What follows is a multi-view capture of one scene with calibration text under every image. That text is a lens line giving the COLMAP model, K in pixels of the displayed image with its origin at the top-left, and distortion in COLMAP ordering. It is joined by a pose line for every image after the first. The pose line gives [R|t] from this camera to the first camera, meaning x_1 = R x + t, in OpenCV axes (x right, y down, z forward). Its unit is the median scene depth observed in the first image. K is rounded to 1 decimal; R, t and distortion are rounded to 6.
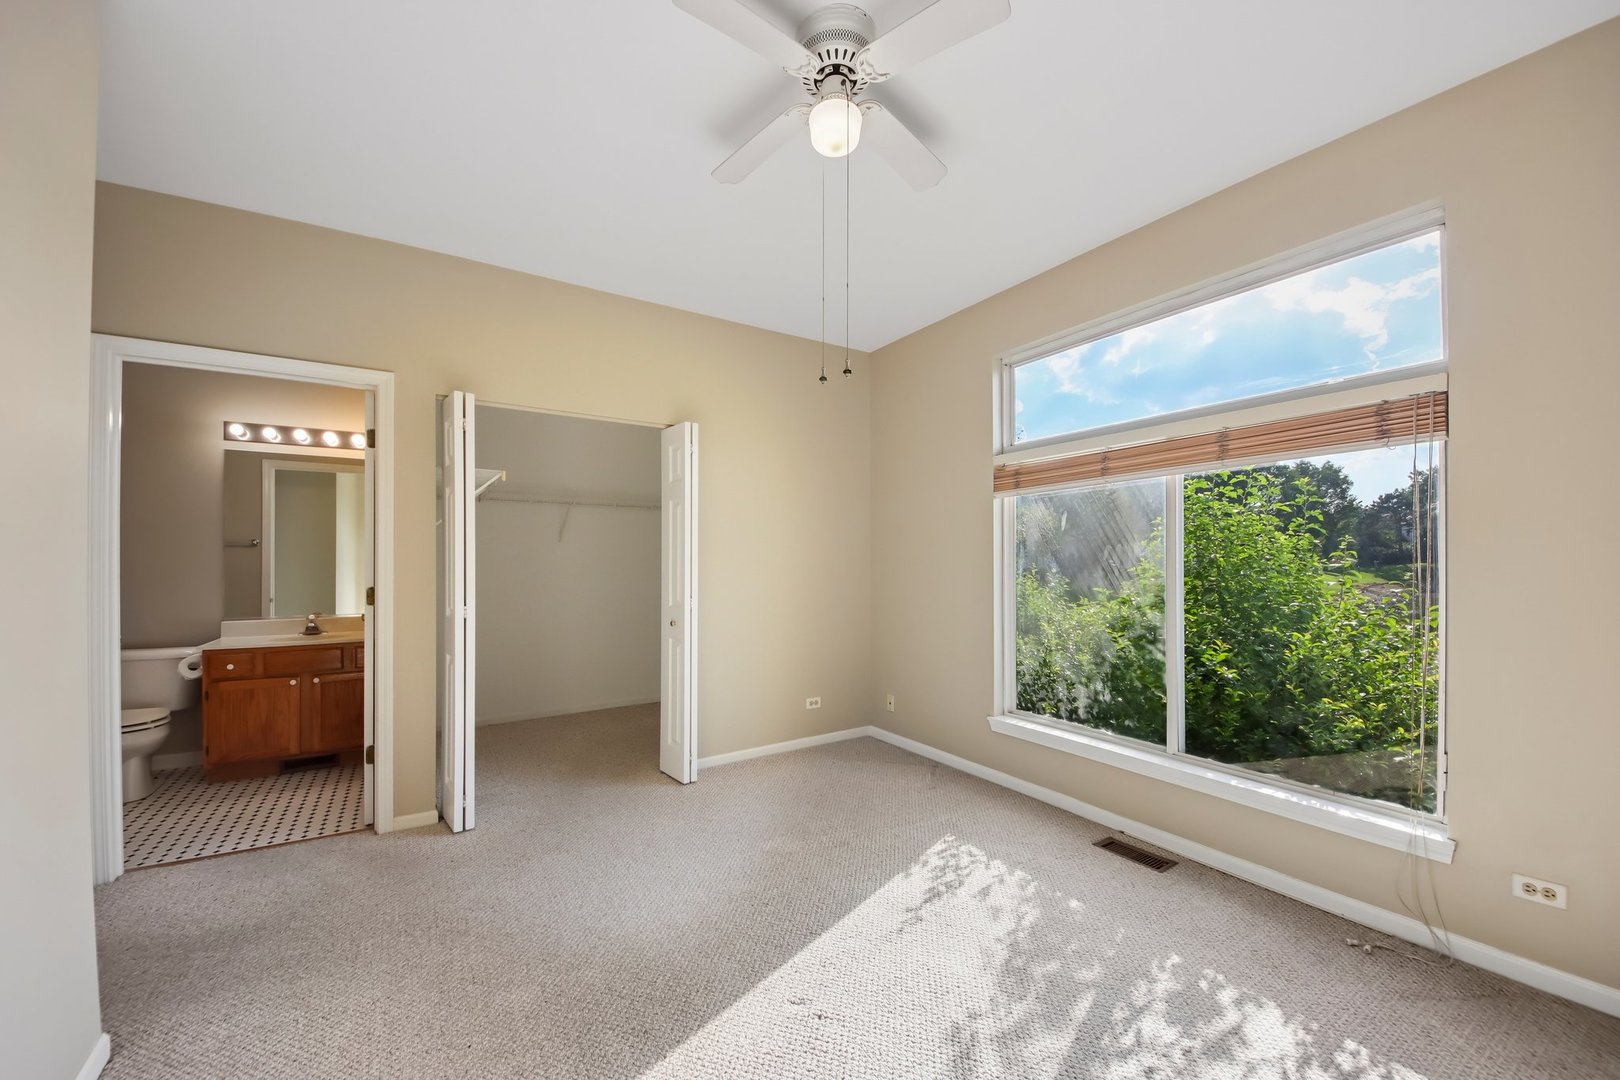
lens RADIAL K [[612.5, 0, 802.7], [0, 612.5, 549.4], [0, 0, 1]] dist [0.052868, -0.024929]
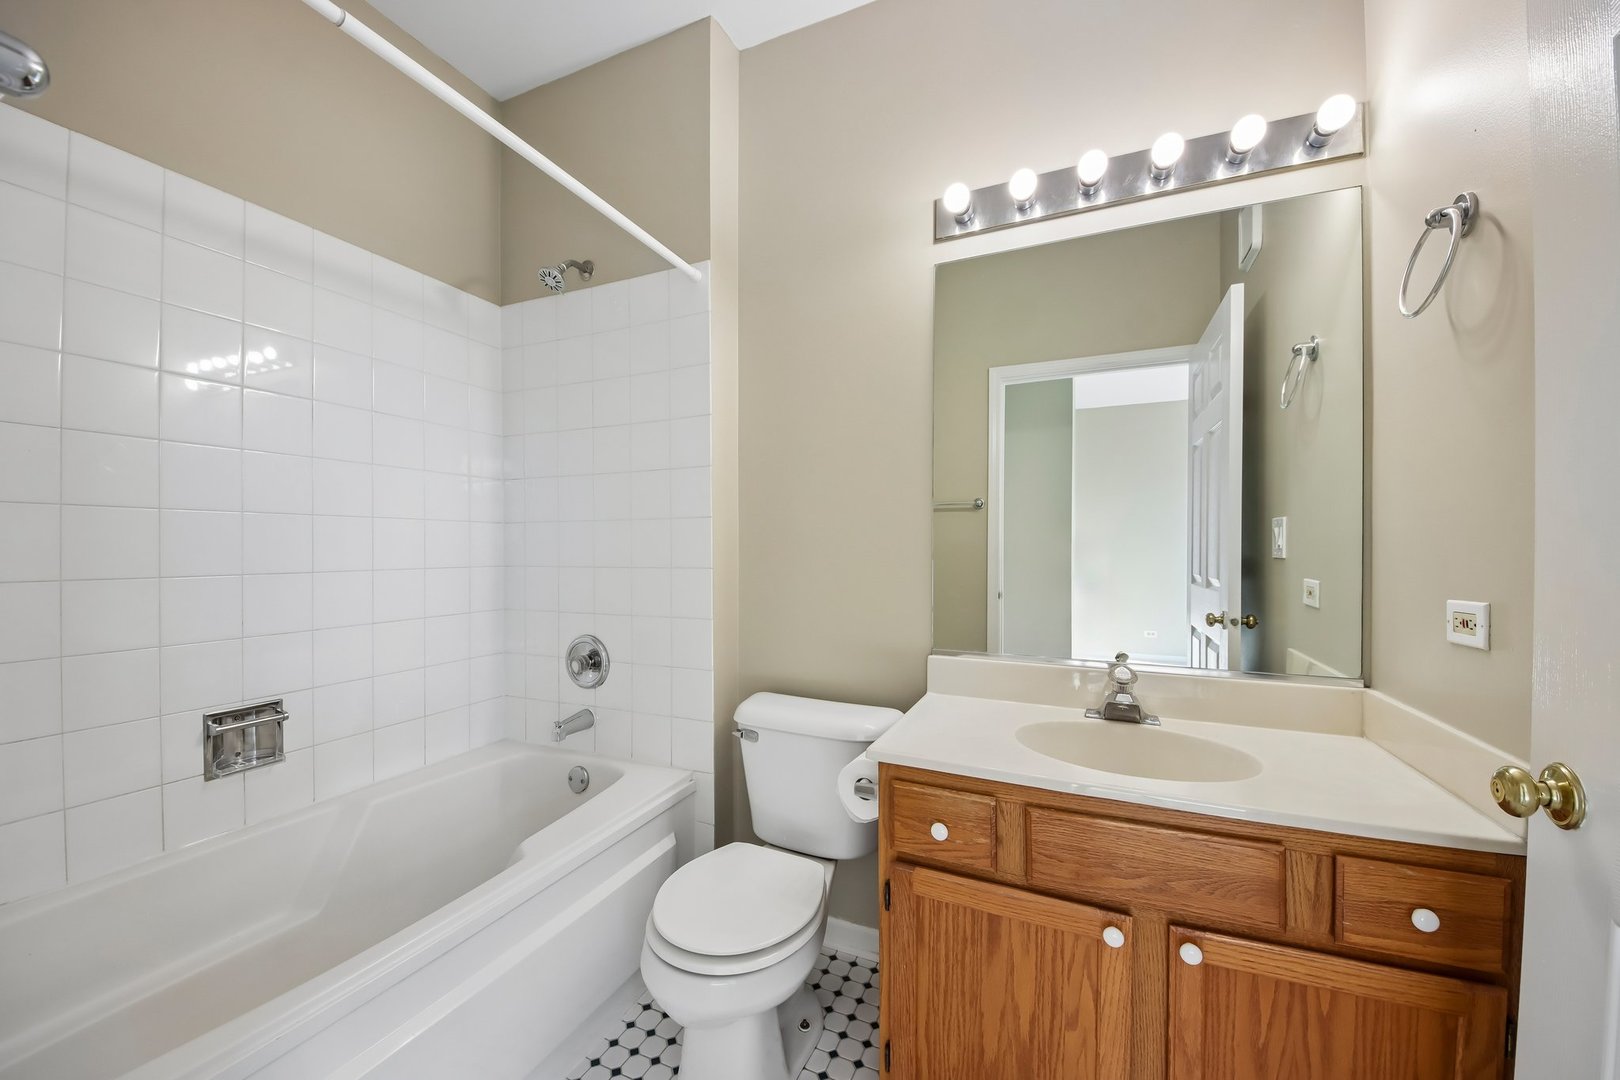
lens RADIAL K [[612.5, 0, 802.7], [0, 612.5, 549.4], [0, 0, 1]] dist [0.052868, -0.024929]
pose [[0.552209, 0.005378, -0.833689, -0.553858], [0.003500, 0.999955, 0.008769, 0.035476], [0.833699, -0.007760, 0.552165, 0.621167]]
